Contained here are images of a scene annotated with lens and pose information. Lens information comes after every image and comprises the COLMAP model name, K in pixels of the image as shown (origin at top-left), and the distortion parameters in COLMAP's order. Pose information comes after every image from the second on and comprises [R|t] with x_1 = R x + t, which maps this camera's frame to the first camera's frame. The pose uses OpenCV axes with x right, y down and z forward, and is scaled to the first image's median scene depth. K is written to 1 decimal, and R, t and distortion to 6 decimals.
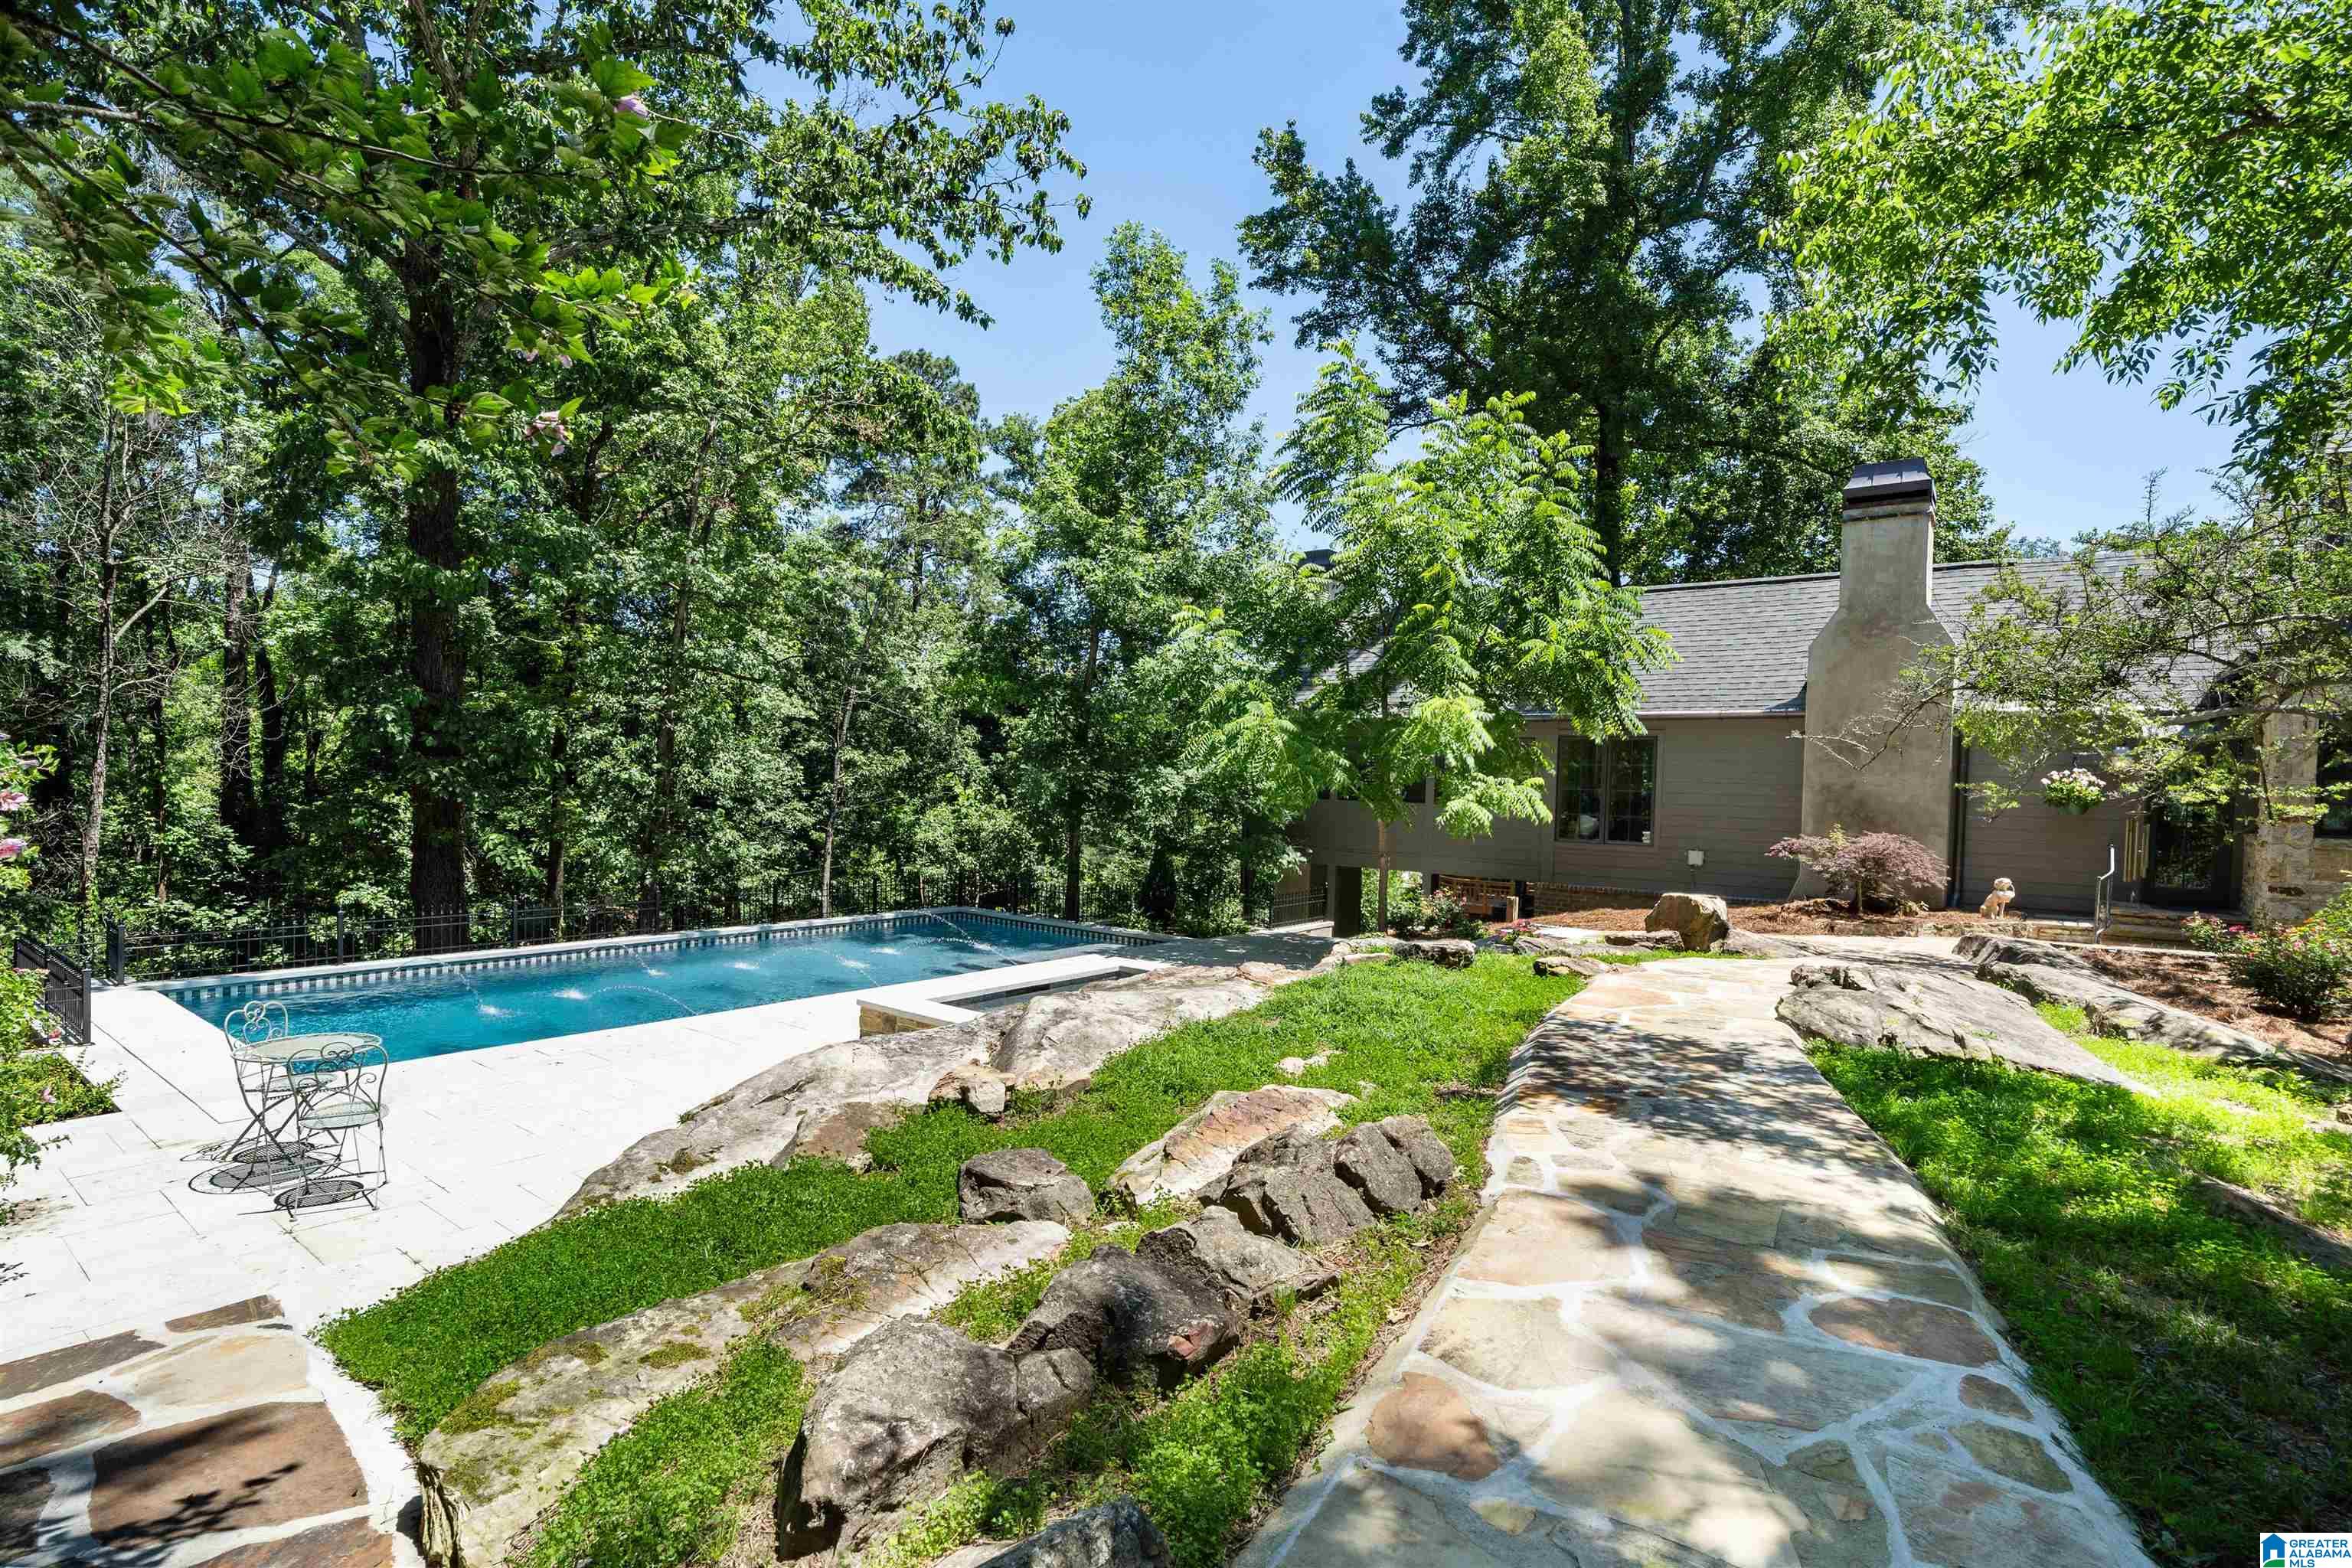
lens RADIAL K [[1105.4, 0, 1177.4], [0, 1105.4, 792.3], [0, 0, 1]] dist [0.024148, 0.000703]
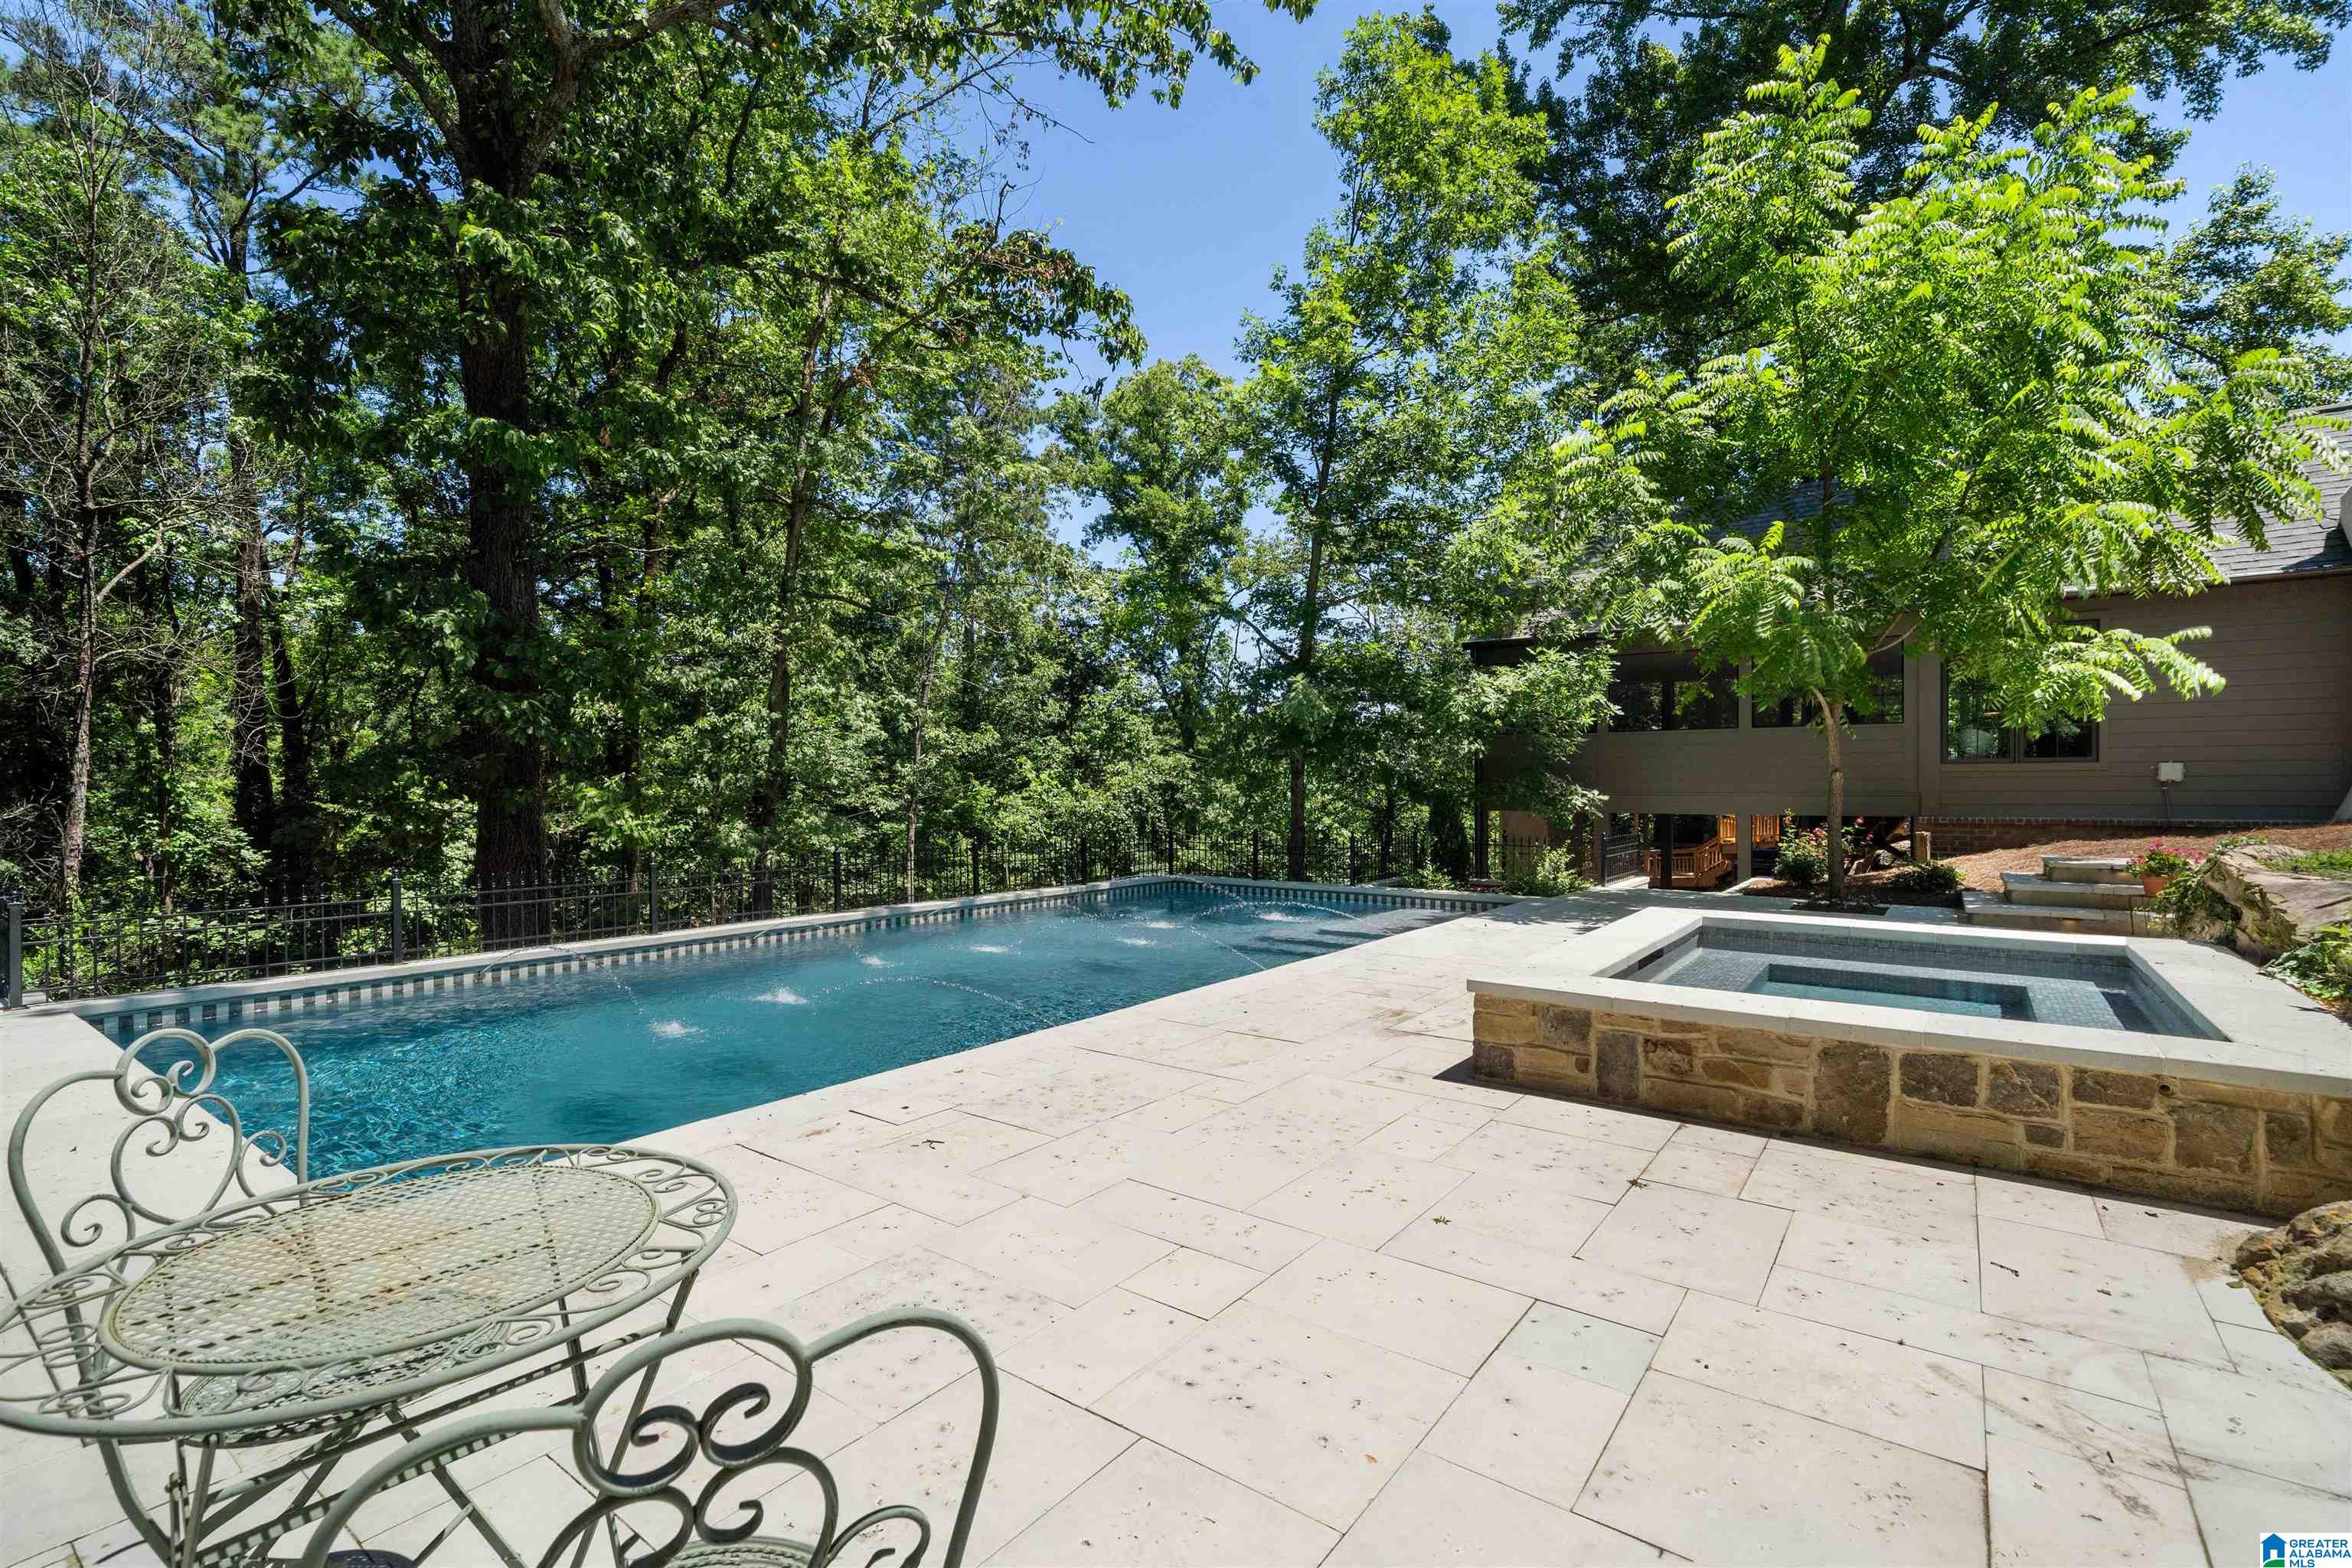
lens RADIAL K [[1021.2, 0, 1176.0], [0, 1021.2, 784.0], [0, 0, 1]] dist [0.014737, -0.000548]
pose [[0.999094, -0.031594, 0.028510, -0.151298], [0.032061, 0.999357, -0.016071, 0.035701], [-0.027984, 0.016971, 0.999464, 0.190921]]
